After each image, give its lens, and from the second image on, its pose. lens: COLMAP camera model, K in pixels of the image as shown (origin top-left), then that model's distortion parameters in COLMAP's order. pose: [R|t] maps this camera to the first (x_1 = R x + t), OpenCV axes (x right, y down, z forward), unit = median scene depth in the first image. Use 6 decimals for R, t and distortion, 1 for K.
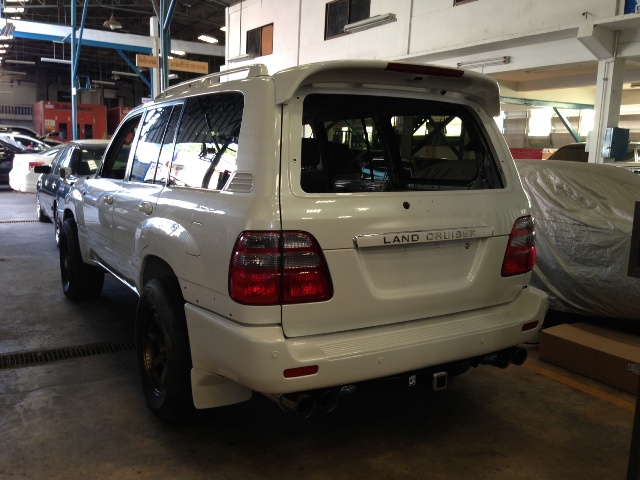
lens RADIAL K [[600.7, 0, 320.1], [0, 600.7, 241.8], [0, 0, 1]] dist [0.051400, 0.000000]
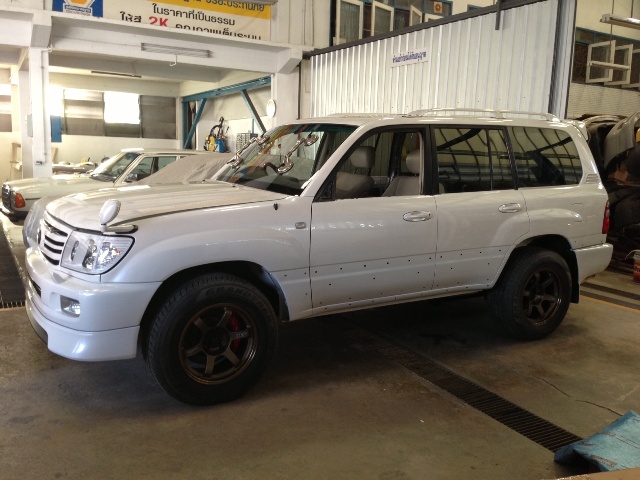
lens RADIAL K [[600.7, 0, 322.2], [0, 600.7, 242.0], [0, 0, 1]] dist [0.051400, 0.000000]
pose [[-0.004350, -0.184202, 0.982879, -1.826862], [0.122767, 0.975355, 0.183335, -0.314952], [-0.992426, 0.121463, 0.018372, 1.580044]]
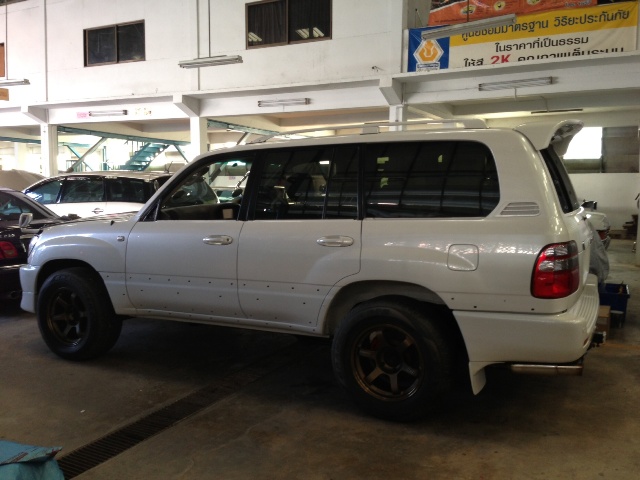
lens RADIAL K [[600.7, 0, 319.9], [0, 600.7, 240.7], [0, 0, 1]] dist [0.051400, 0.000000]
pose [[0.851902, -0.085291, 0.516709, -0.997284], [0.109091, 0.993906, -0.015799, -0.047927], [-0.512213, 0.069828, 0.856015, 0.076574]]
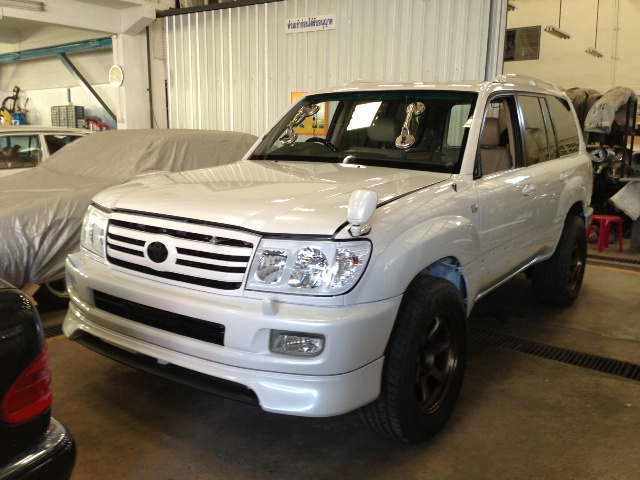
lens RADIAL K [[600.7, 0, 325.2], [0, 600.7, 240.1], [0, 0, 1]] dist [0.051400, 0.000000]
pose [[-0.418585, -0.198137, 0.886300, -1.451189], [0.112341, 0.957119, 0.267025, -0.383226], [-0.901203, 0.211340, -0.378377, 2.271512]]
